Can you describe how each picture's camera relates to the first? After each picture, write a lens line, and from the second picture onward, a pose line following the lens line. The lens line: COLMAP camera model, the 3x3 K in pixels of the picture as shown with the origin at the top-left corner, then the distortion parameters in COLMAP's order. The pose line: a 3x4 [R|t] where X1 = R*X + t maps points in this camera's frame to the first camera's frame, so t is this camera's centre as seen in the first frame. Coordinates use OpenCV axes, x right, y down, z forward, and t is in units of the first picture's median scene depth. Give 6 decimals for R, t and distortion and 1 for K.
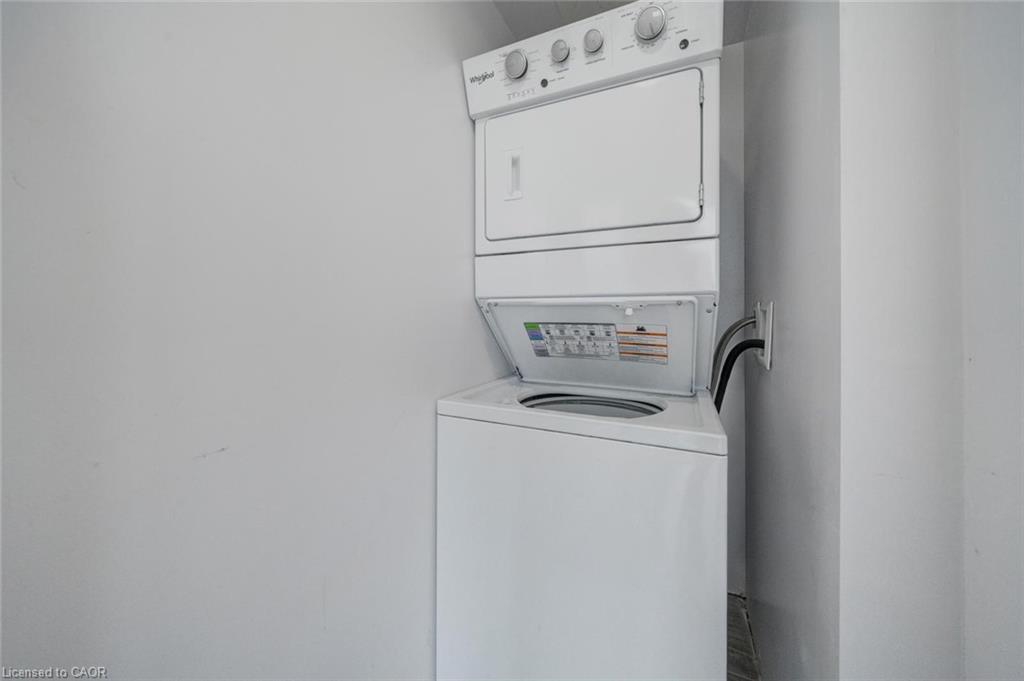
lens RADIAL K [[362.4, 0, 508.2], [0, 362.4, 321.0], [0, 0, 1]] dist [-0.000777, -0.000157]
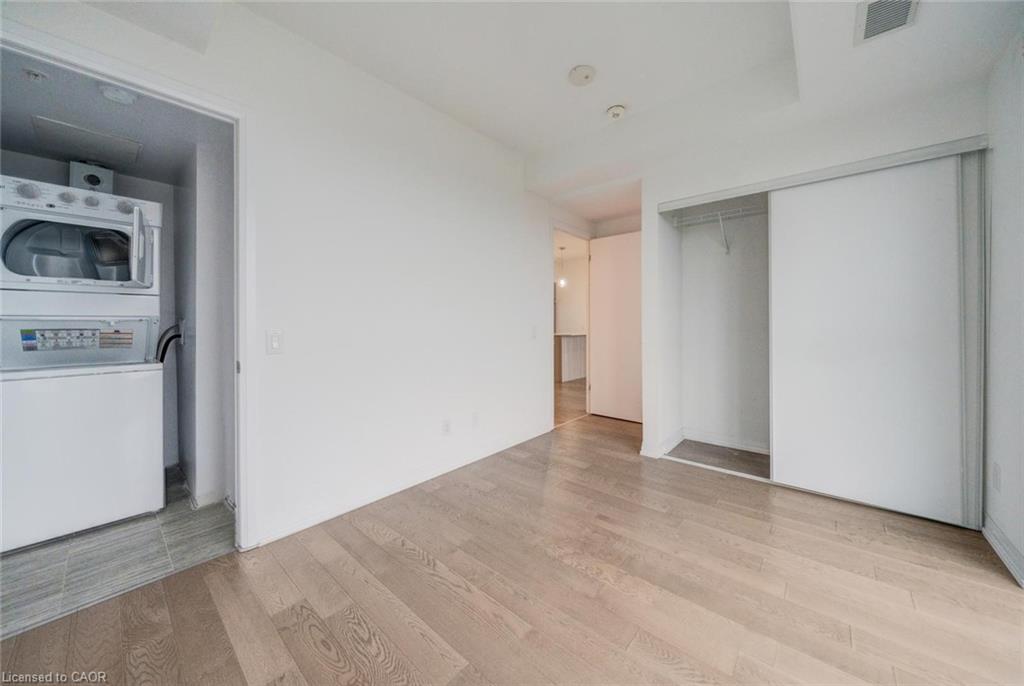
lens RADIAL K [[364.7, 0, 509.0], [0, 364.7, 319.7], [0, 0, 1]] dist [-0.001514, 0.000008]
pose [[0.270869, 0.003128, 0.962611, -1.005284], [0.013552, 0.999883, -0.007063, -0.001029], [-0.962521, 0.014959, 0.270795, -1.694155]]
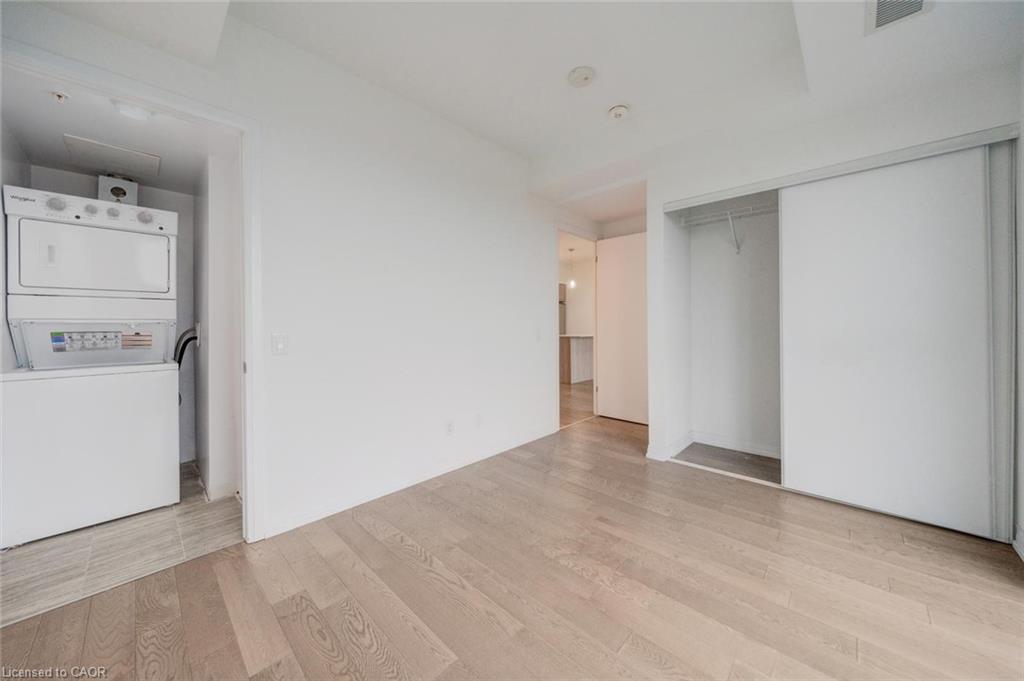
lens RADIAL K [[362.4, 0, 508.2], [0, 362.4, 321.0], [0, 0, 1]] dist [-0.000777, -0.000157]
pose [[0.320677, 0.002821, 0.947184, -0.978916], [0.016322, 0.999831, -0.008503, -0.000401], [-0.947048, 0.018187, 0.320577, -1.824108]]
